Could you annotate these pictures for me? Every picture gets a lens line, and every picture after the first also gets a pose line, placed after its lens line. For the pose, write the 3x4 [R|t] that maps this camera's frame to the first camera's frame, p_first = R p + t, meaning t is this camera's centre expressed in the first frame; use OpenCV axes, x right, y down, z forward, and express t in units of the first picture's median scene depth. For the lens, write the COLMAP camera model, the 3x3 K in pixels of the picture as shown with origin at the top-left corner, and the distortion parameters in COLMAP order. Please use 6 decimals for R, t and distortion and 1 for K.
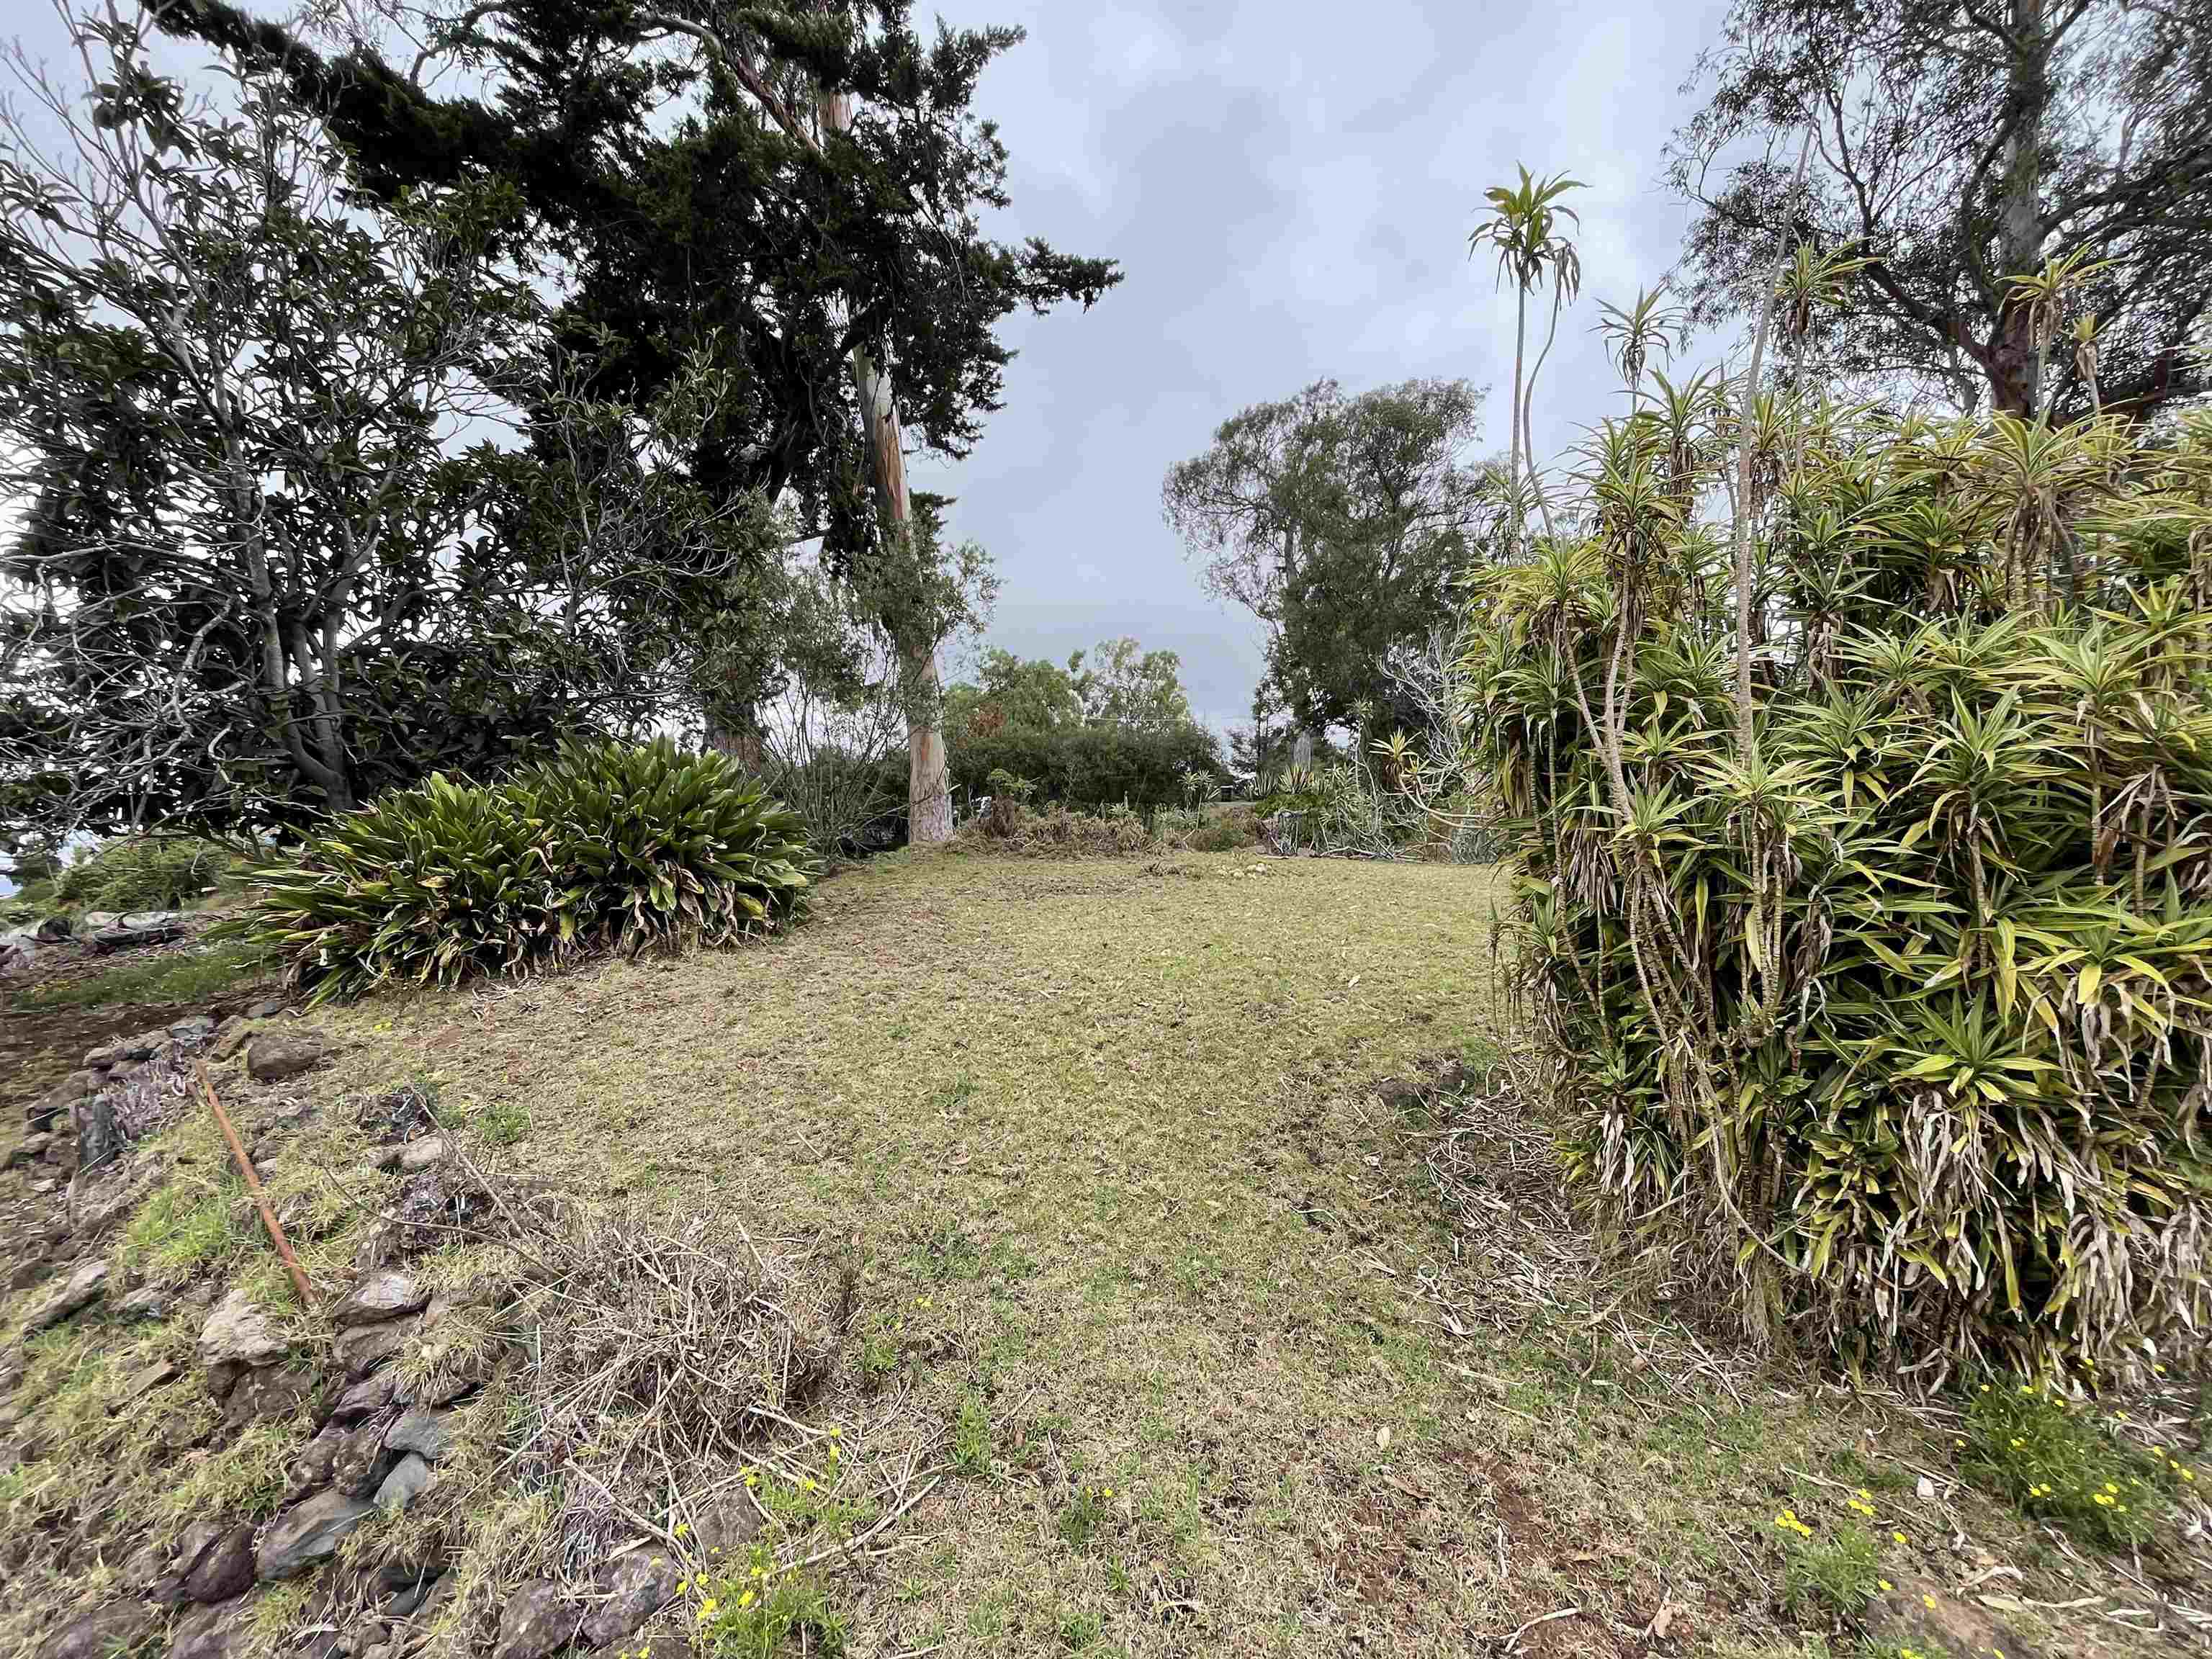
lens RADIAL K [[883.6, 0, 1106.0], [0, 883.6, 829.5], [0, 0, 1]] dist [0.001604, 0.000028]
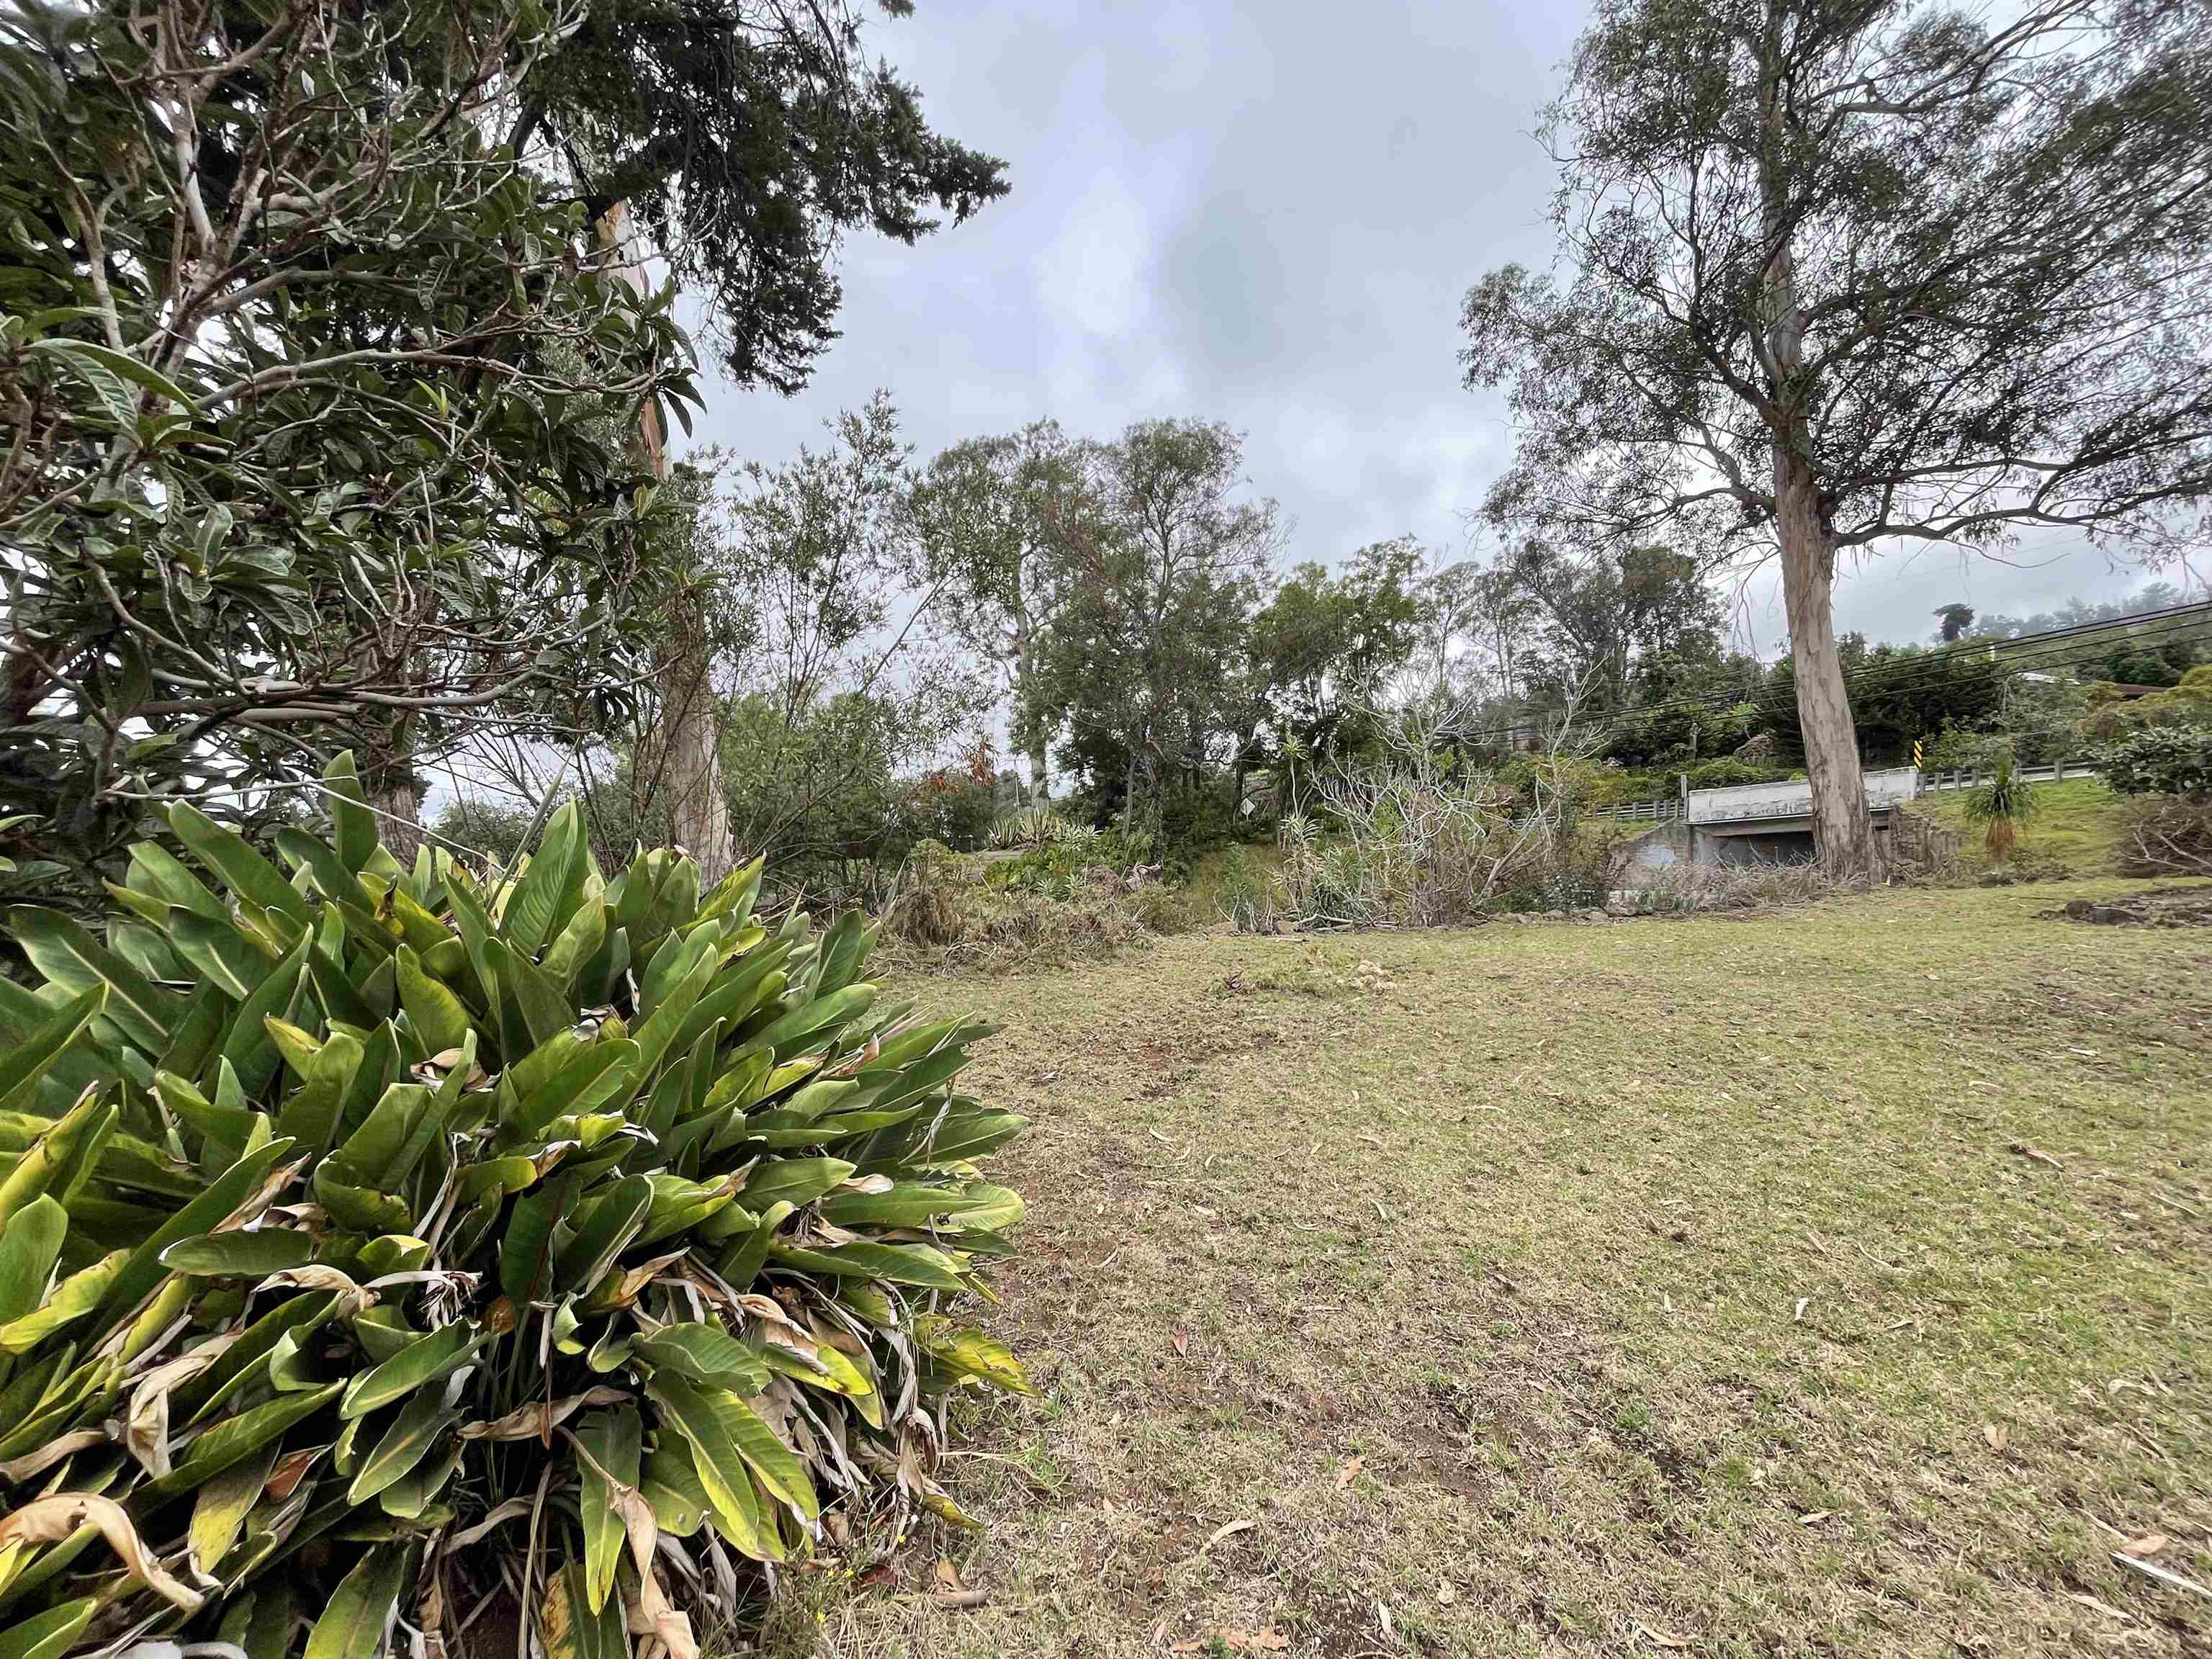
lens RADIAL K [[883.6, 0, 1106.0], [0, 883.6, 829.5], [0, 0, 1]] dist [0.001604, 0.000028]
pose [[0.935735, -0.035473, 0.350916, -0.189306], [0.052141, 0.997910, -0.038162, -0.036494], [-0.348829, 0.054007, 0.935629, 0.279517]]
